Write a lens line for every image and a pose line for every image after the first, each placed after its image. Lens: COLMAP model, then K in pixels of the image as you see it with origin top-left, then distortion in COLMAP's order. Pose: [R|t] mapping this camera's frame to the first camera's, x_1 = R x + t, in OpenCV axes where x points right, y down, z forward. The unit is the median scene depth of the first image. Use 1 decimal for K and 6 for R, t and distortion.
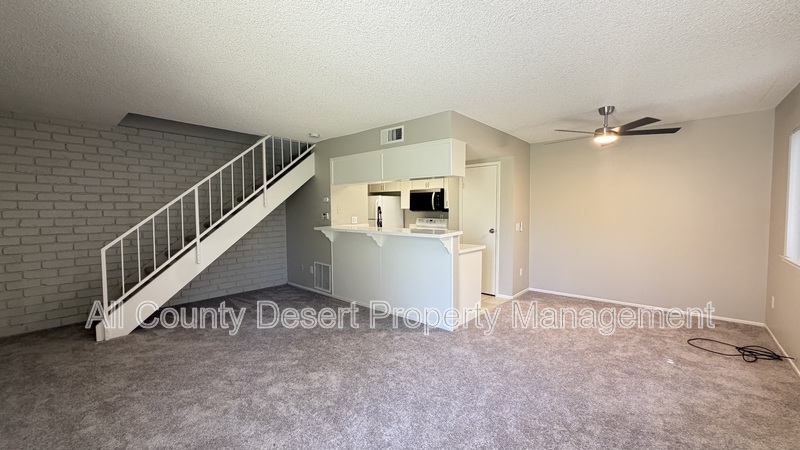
lens RADIAL K [[318.5, 0, 396.5], [0, 318.5, 225.8], [0, 0, 1]] dist [0.000392, 0.000197]
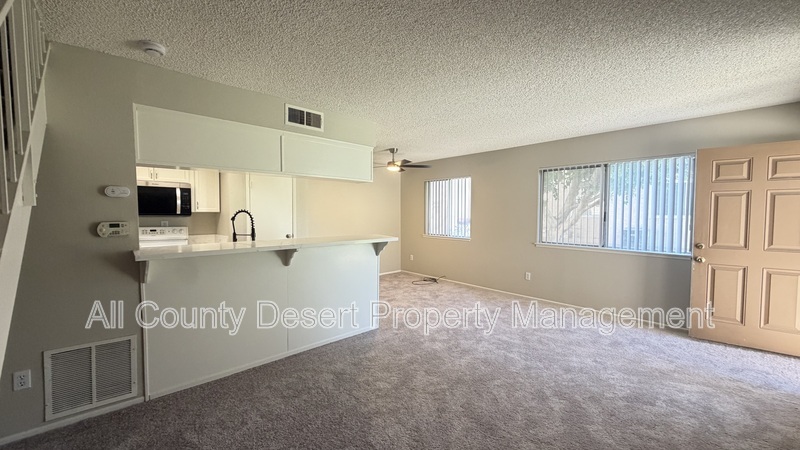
lens RADIAL K [[318.5, 0, 396.5], [0, 318.5, 225.8], [0, 0, 1]] dist [0.000392, 0.000197]
pose [[0.109572, -0.037412, 0.993275, -0.613680], [0.048538, 0.998301, 0.032247, -0.030150], [-0.992793, 0.044678, 0.111201, 0.564295]]
